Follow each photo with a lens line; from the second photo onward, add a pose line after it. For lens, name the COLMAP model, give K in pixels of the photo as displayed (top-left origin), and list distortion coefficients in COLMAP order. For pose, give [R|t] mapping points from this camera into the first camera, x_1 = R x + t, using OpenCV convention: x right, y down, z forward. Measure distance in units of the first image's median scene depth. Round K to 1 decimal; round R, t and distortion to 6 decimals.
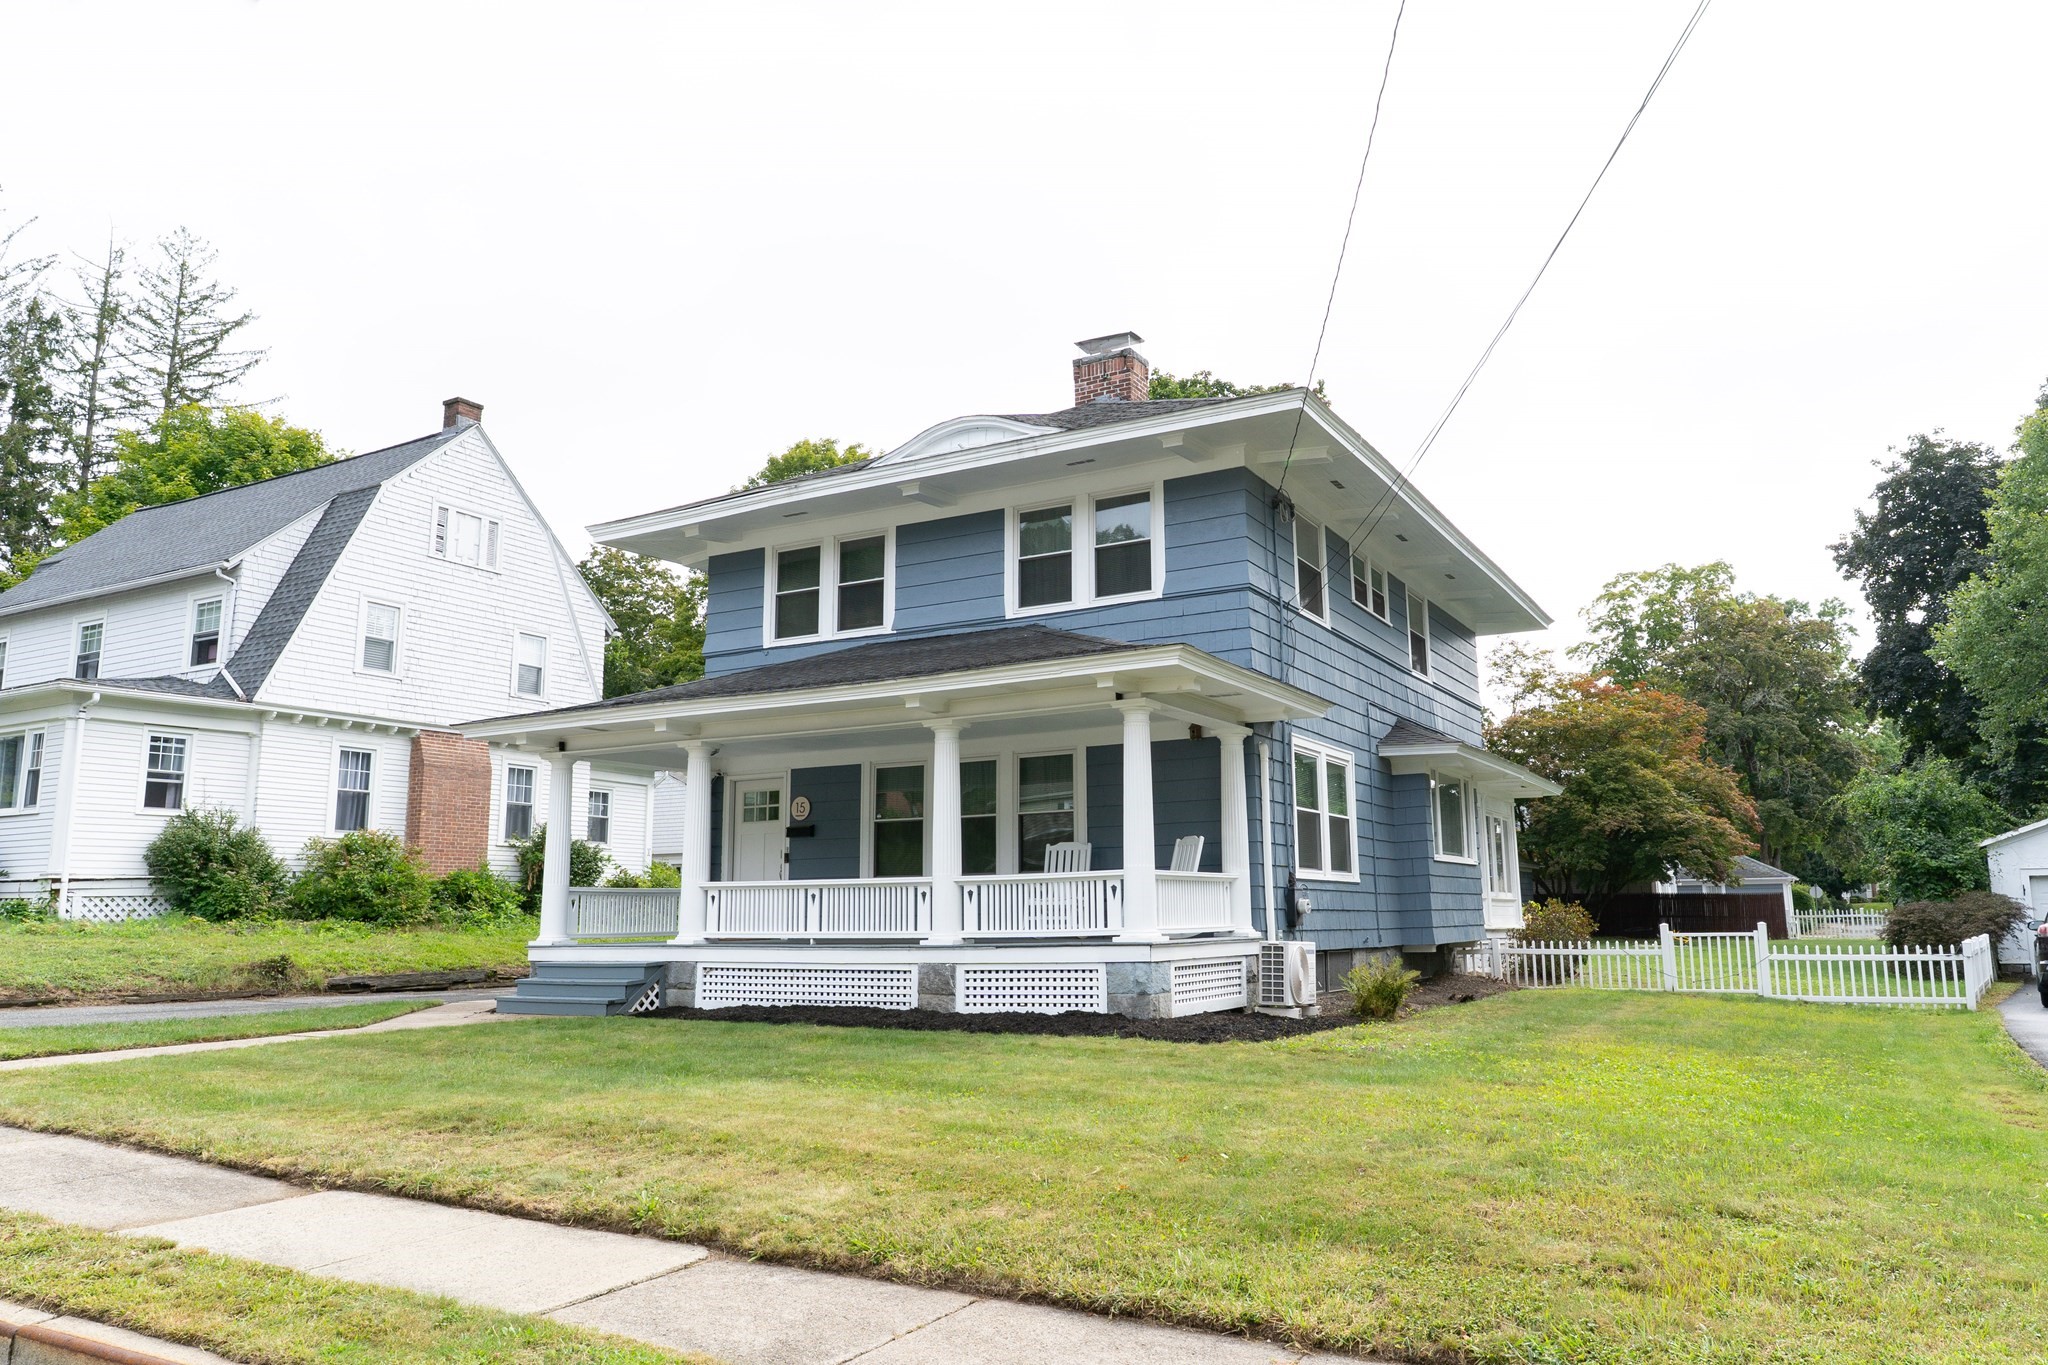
lens RADIAL K [[1457.2, 0, 1102.2], [0, 1457.2, 647.5], [0, 0, 1]] dist [-0.036594, -0.000642]
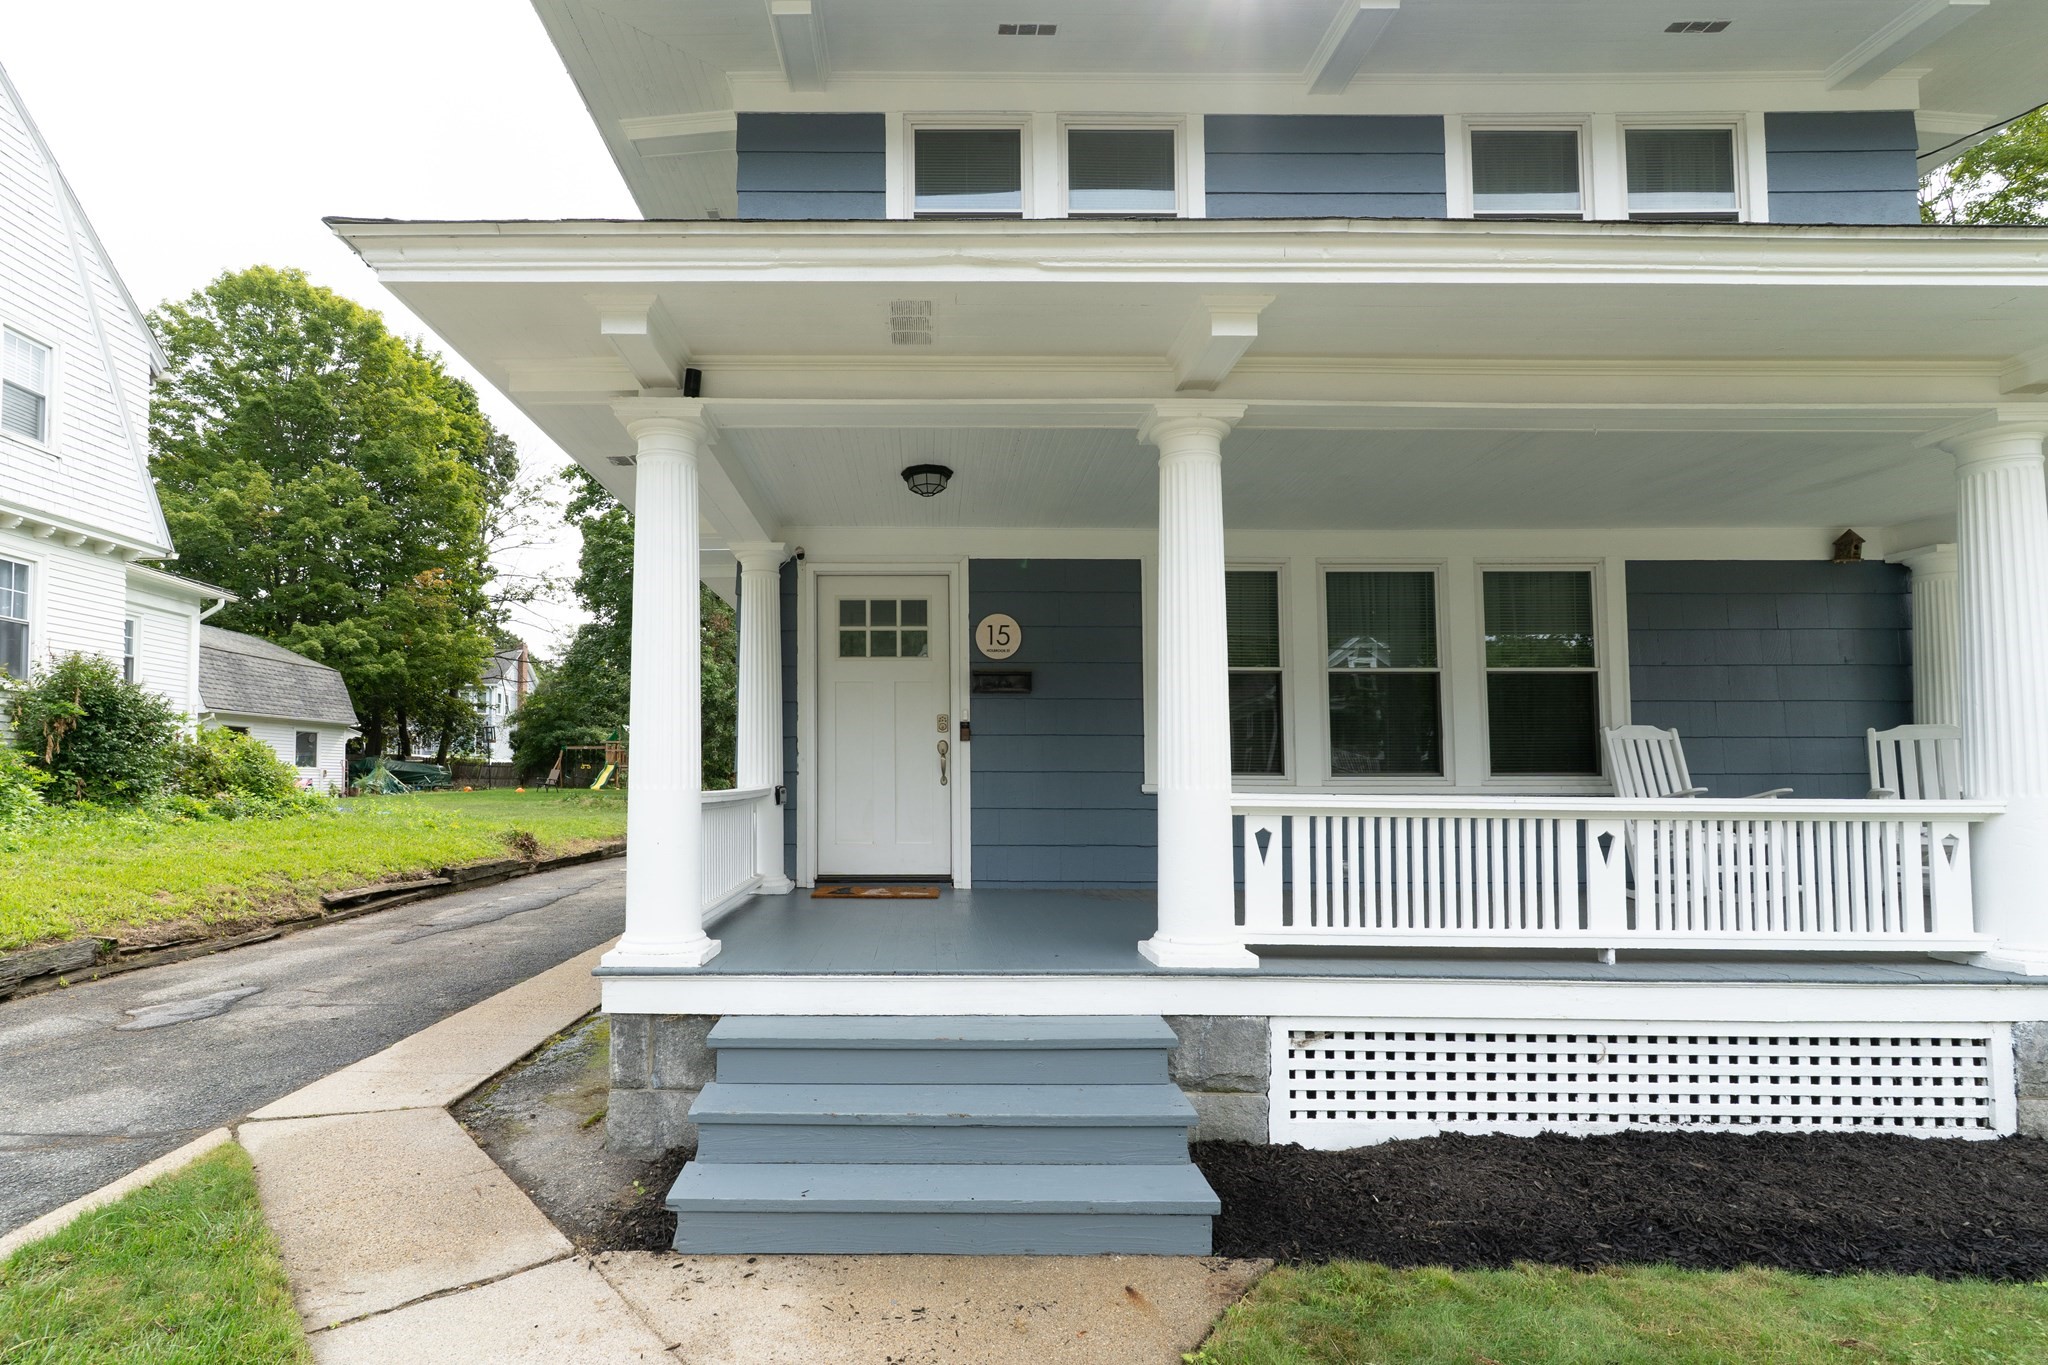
lens RADIAL K [[1045.0, 0, 938.4], [0, 1045.0, 741.4], [0, 0, 1]] dist [-0.000047, -0.000730]
pose [[0.890522, 0.035533, 0.453551, -0.389409], [-0.099946, 0.987870, 0.118845, 0.104959], [-0.443827, -0.151165, 0.883271, 0.675939]]
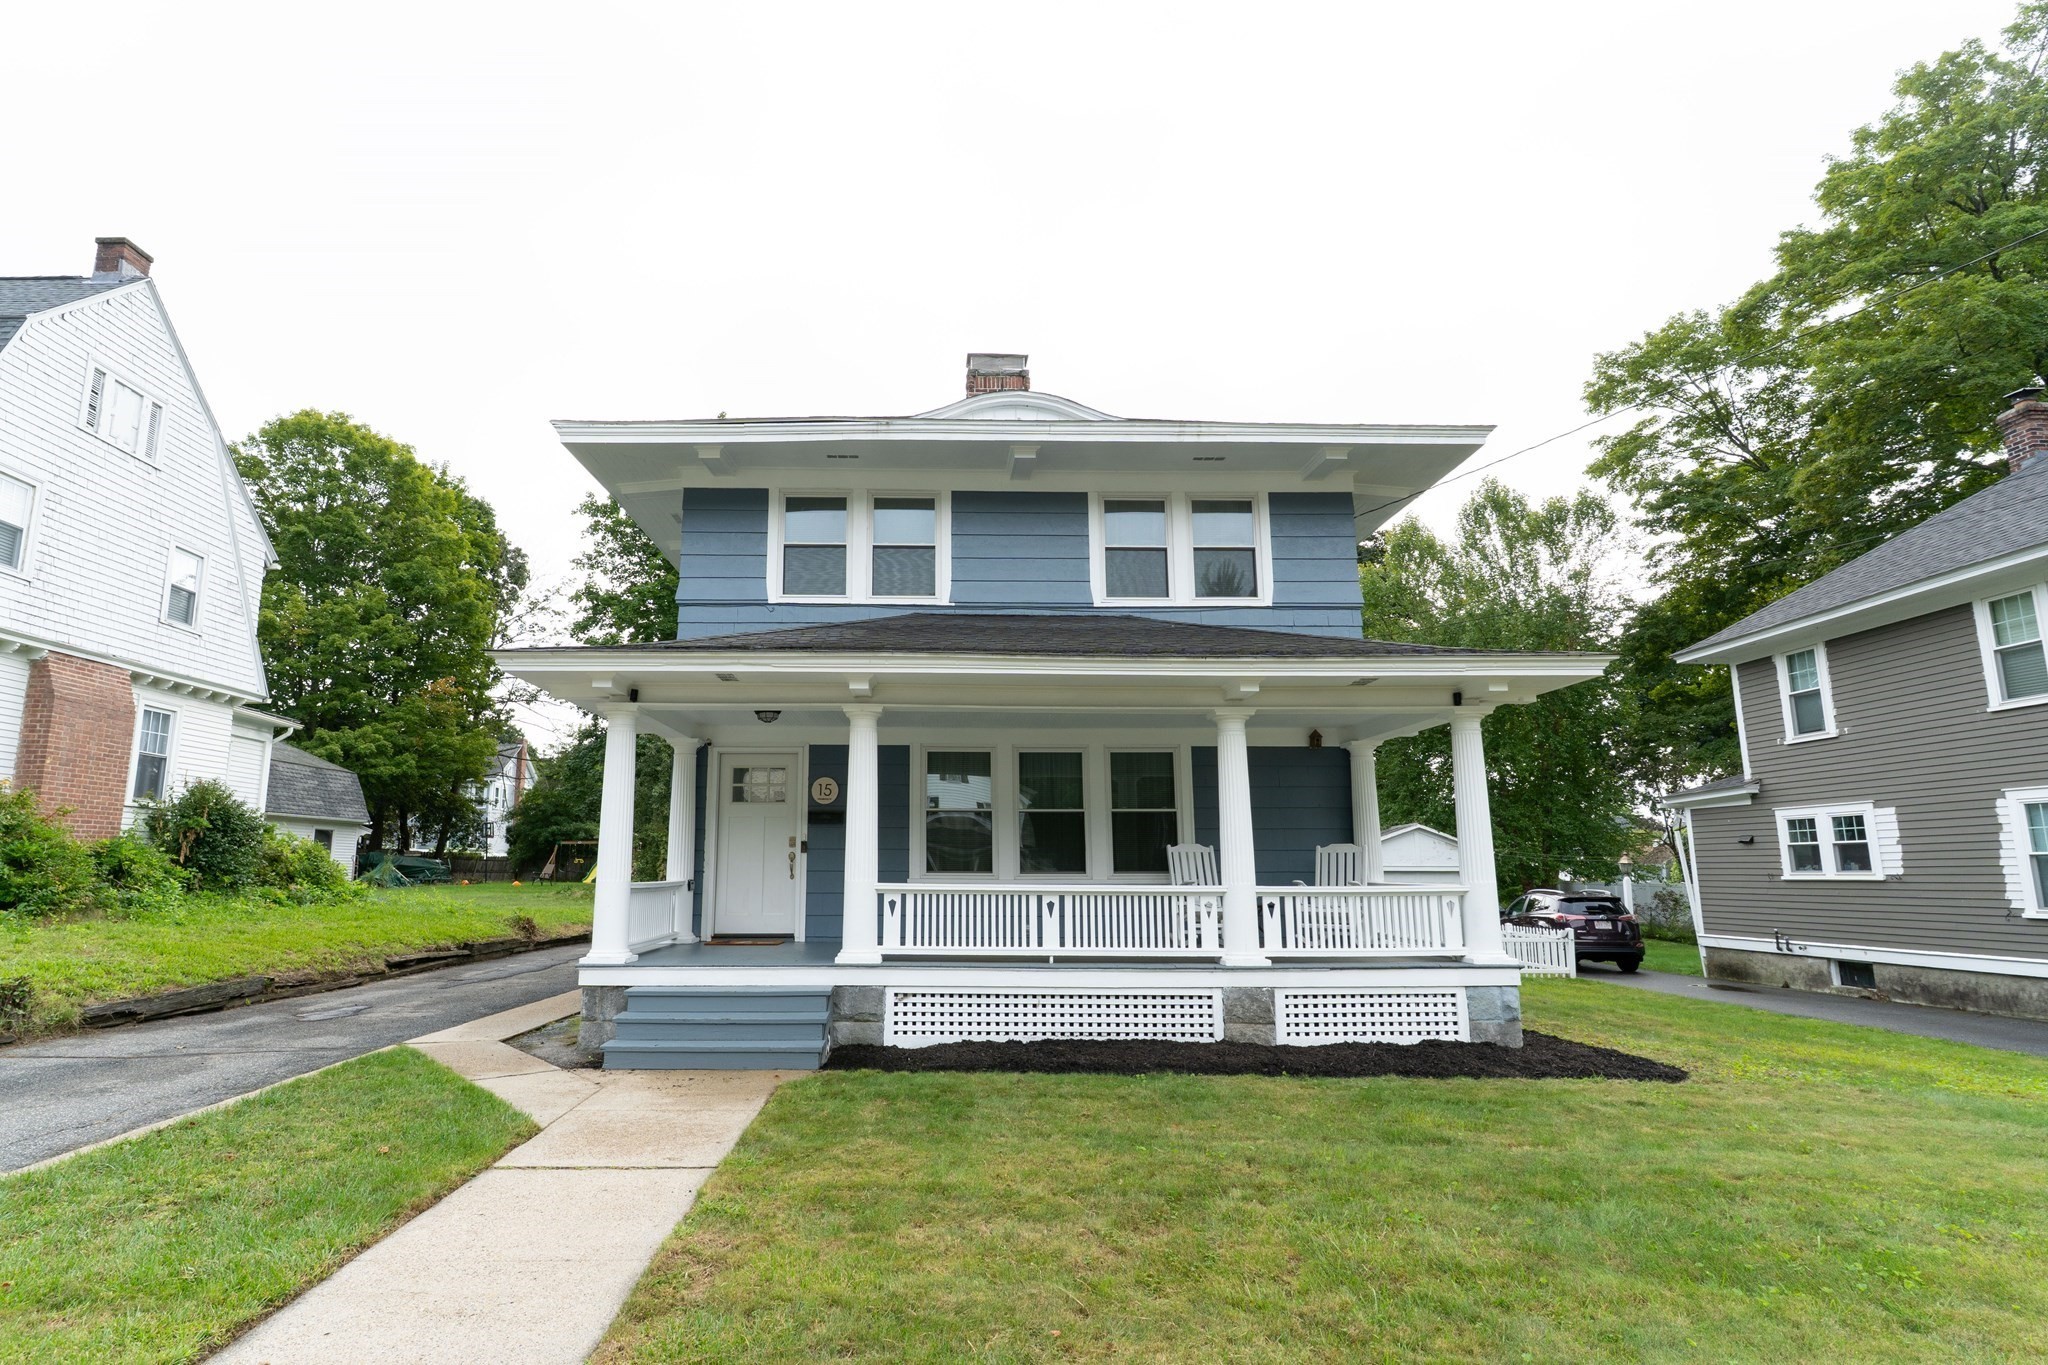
lens RADIAL K [[1081.6, 0, 979.6], [0, 1081.6, 685.5], [0, 0, 1]] dist [-0.003739, -0.000265]
pose [[0.878798, 0.099306, 0.466747, -0.432766], [-0.103046, 0.994521, -0.017580, 0.049371], [-0.465935, -0.032648, 0.884216, 0.382848]]
